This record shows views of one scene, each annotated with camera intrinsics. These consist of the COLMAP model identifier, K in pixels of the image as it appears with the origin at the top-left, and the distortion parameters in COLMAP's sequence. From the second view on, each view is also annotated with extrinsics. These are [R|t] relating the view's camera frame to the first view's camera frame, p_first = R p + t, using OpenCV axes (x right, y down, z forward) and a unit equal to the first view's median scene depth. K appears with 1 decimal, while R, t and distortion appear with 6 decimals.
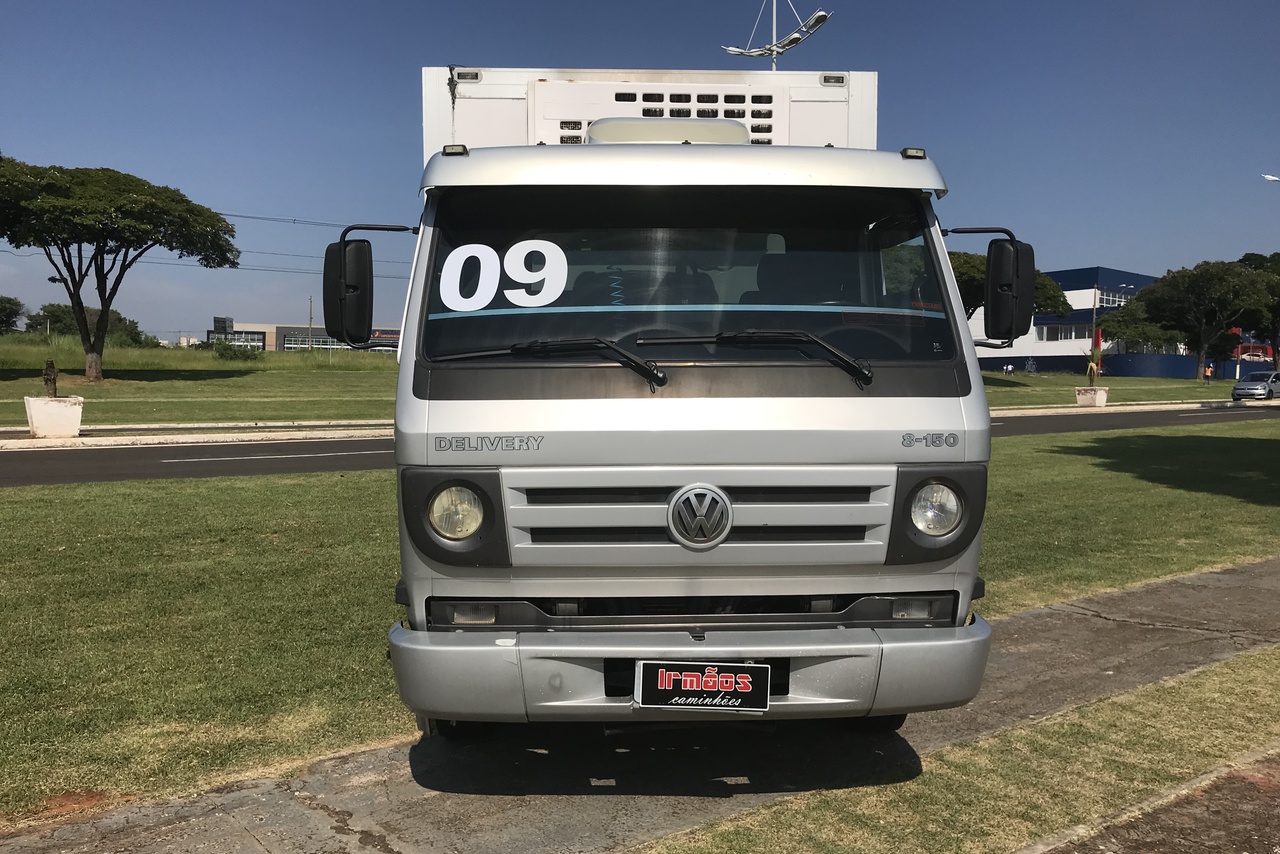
lens RADIAL K [[1019.0, 0, 634.5], [0, 1019.0, 427.9], [0, 0, 1]] dist [0.002644, -0.008877]
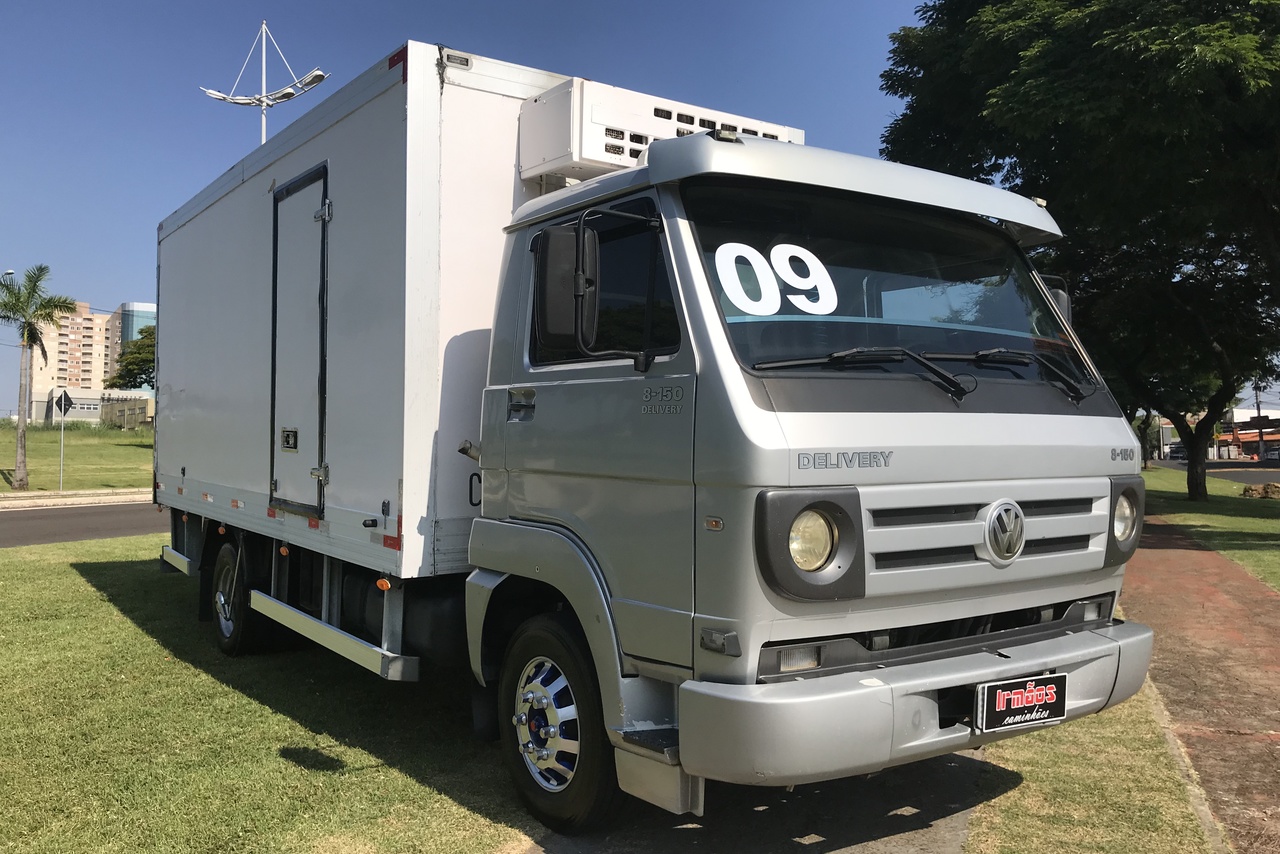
lens RADIAL K [[1026.2, 0, 597.1], [0, 1026.2, 428.0], [0, 0, 1]] dist [0.006406, -0.010916]
pose [[0.855324, 0.007575, 0.518038, -0.754057], [0.029320, 0.997583, -0.062997, 0.035378], [-0.517263, 0.069072, 0.853035, 0.321319]]
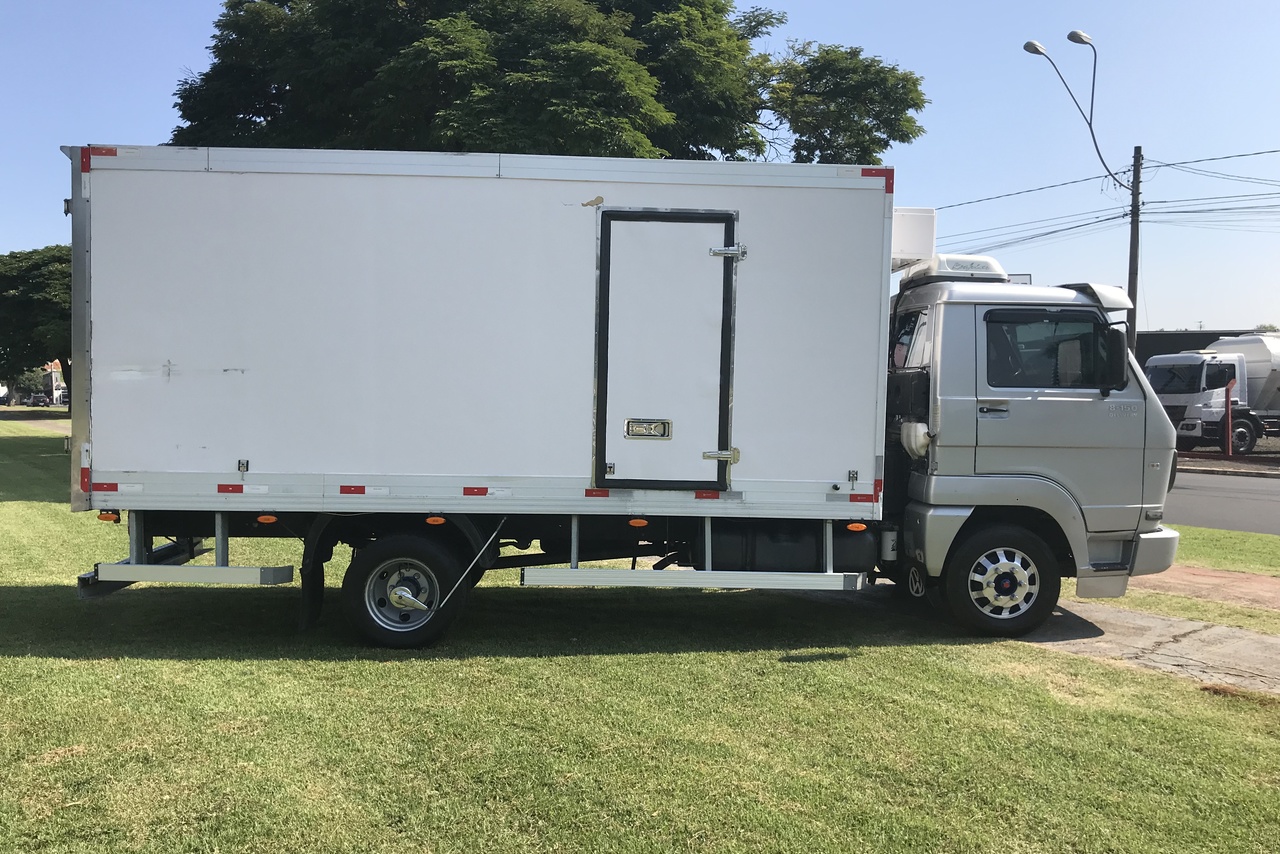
lens RADIAL K [[1019.0, 0, 634.5], [0, 1019.0, 427.9], [0, 0, 1]] dist [0.002644, -0.008877]
pose [[0.073420, -0.031963, 0.996789, -2.203806], [0.060319, 0.997799, 0.027553, -0.115943], [-0.995475, 0.058102, 0.075187, 1.799625]]
